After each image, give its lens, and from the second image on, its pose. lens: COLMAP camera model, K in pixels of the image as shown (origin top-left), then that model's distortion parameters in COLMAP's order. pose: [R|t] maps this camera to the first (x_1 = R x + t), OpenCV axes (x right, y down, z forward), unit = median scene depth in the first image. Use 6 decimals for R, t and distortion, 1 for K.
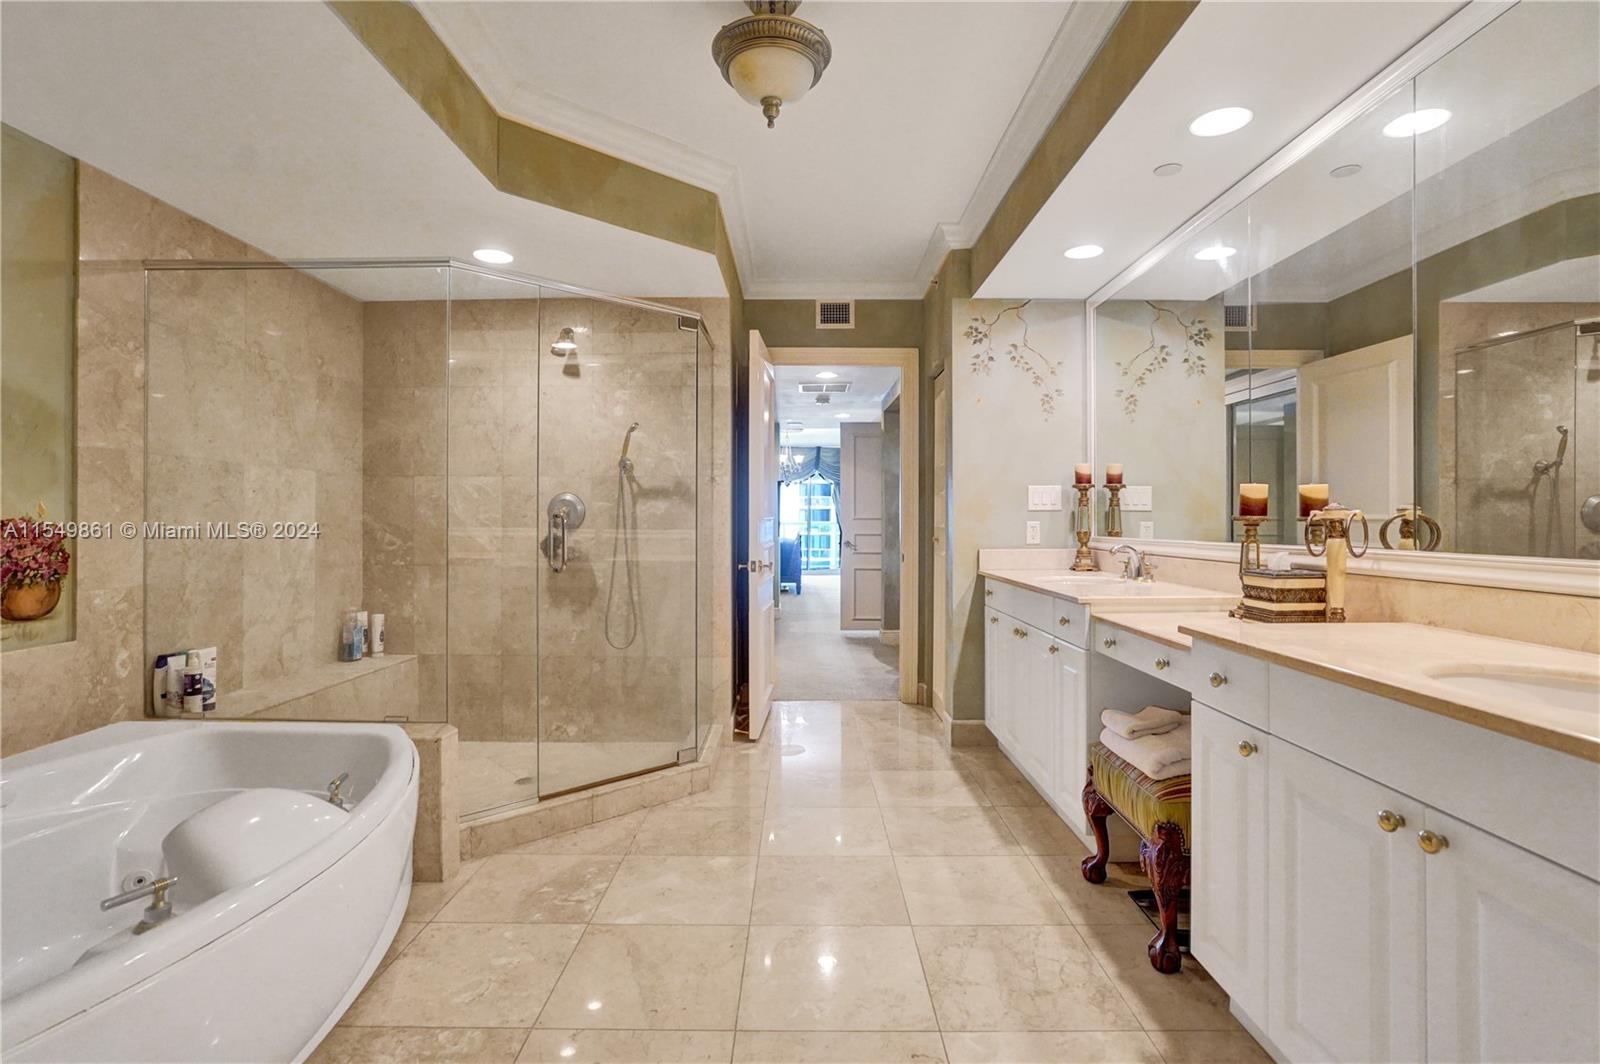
lens RADIAL K [[757.3, 0, 800.4], [0, 757.3, 525.9], [0, 0, 1]] dist [-0.037615, 0.015604]
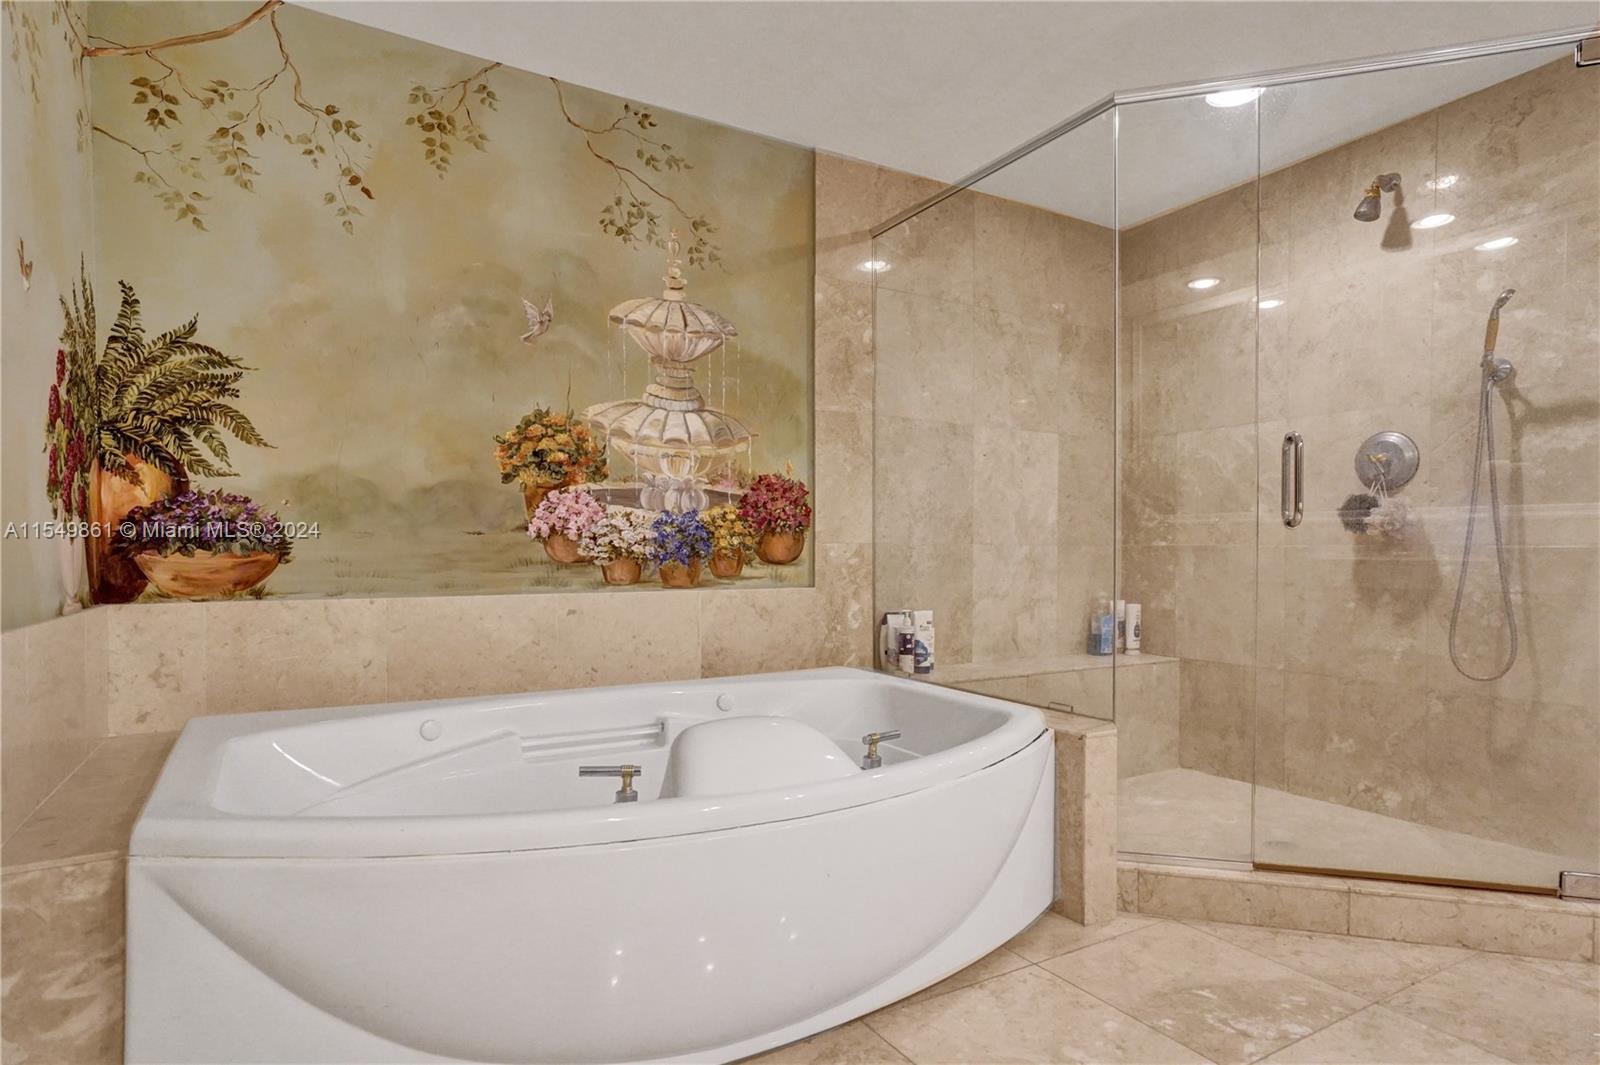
lens RADIAL K [[867.6, 0, 794.9], [0, 867.6, 564.1], [0, 0, 1]] dist [-0.017359, 0.011370]
pose [[0.510308, 0.010672, -0.859925, 0.103456], [0.000060, 0.999923, 0.012445, 0.092083], [0.859992, -0.006403, 0.510268, 0.278553]]
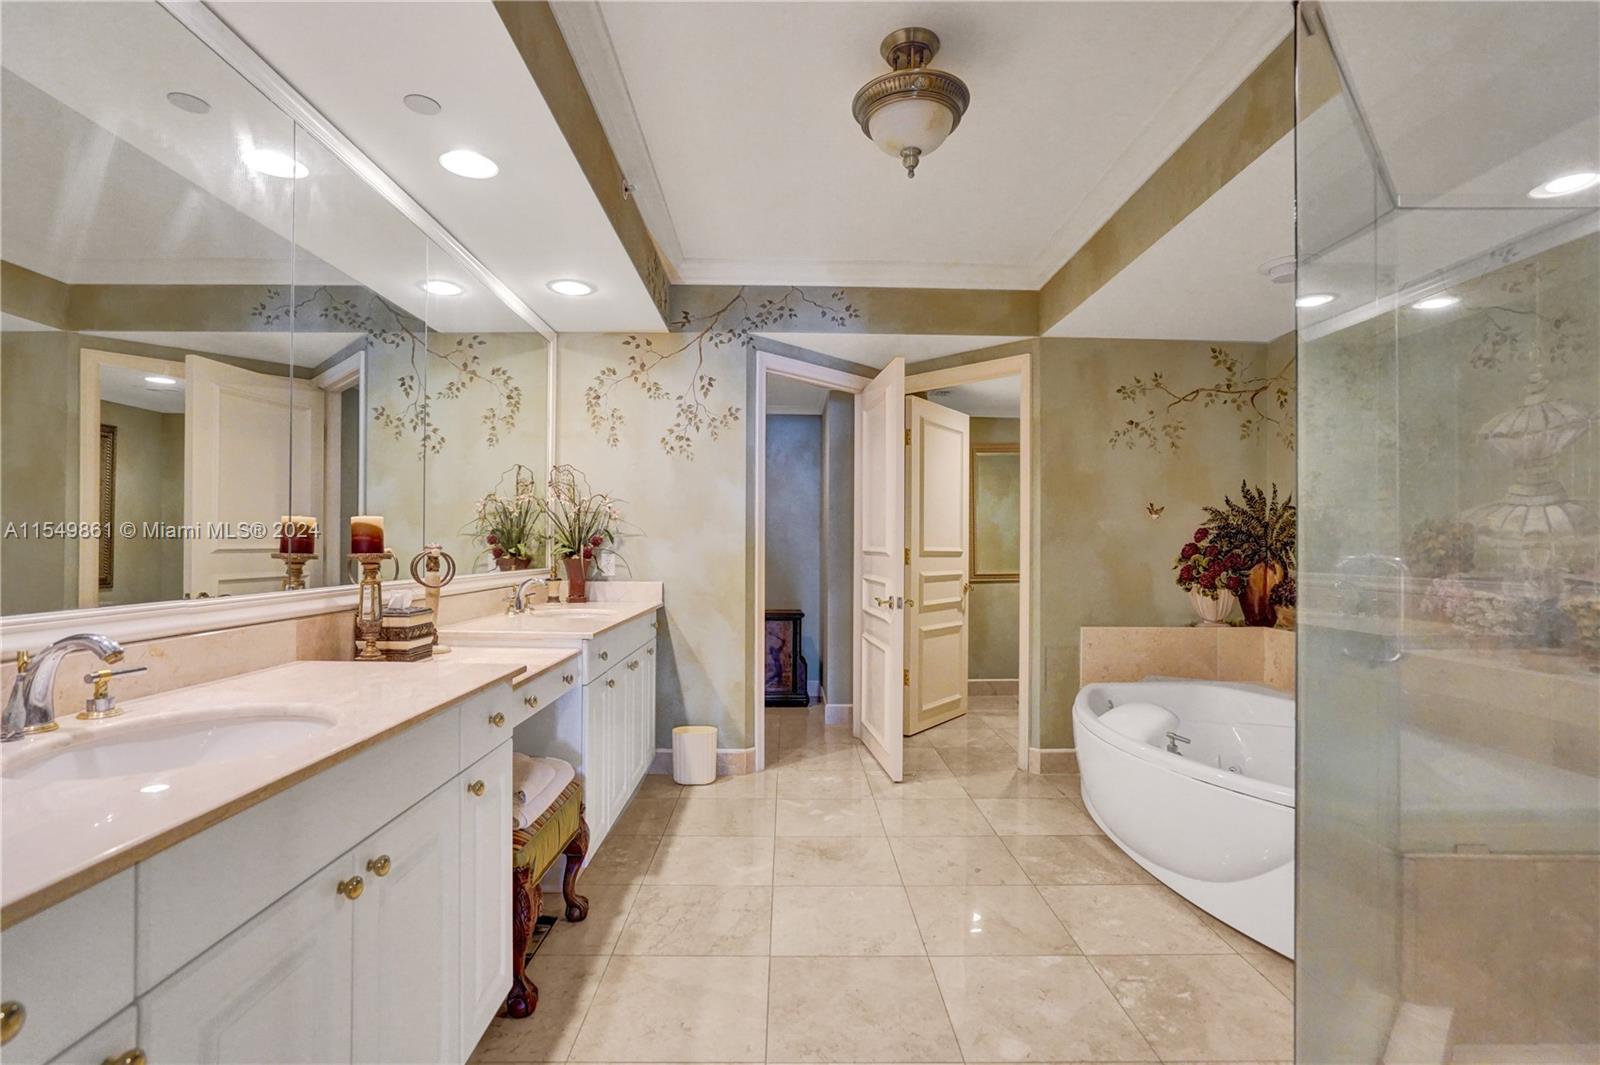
lens RADIAL K [[757.3, 0, 804.4], [0, 757.3, 535.0], [0, 0, 1]] dist [-0.037615, 0.015604]
pose [[-0.999646, -0.007077, -0.025652, 0.105383], [-0.006761, 0.999900, -0.012406, -0.022914], [0.025737, -0.012228, -0.999594, 1.630135]]
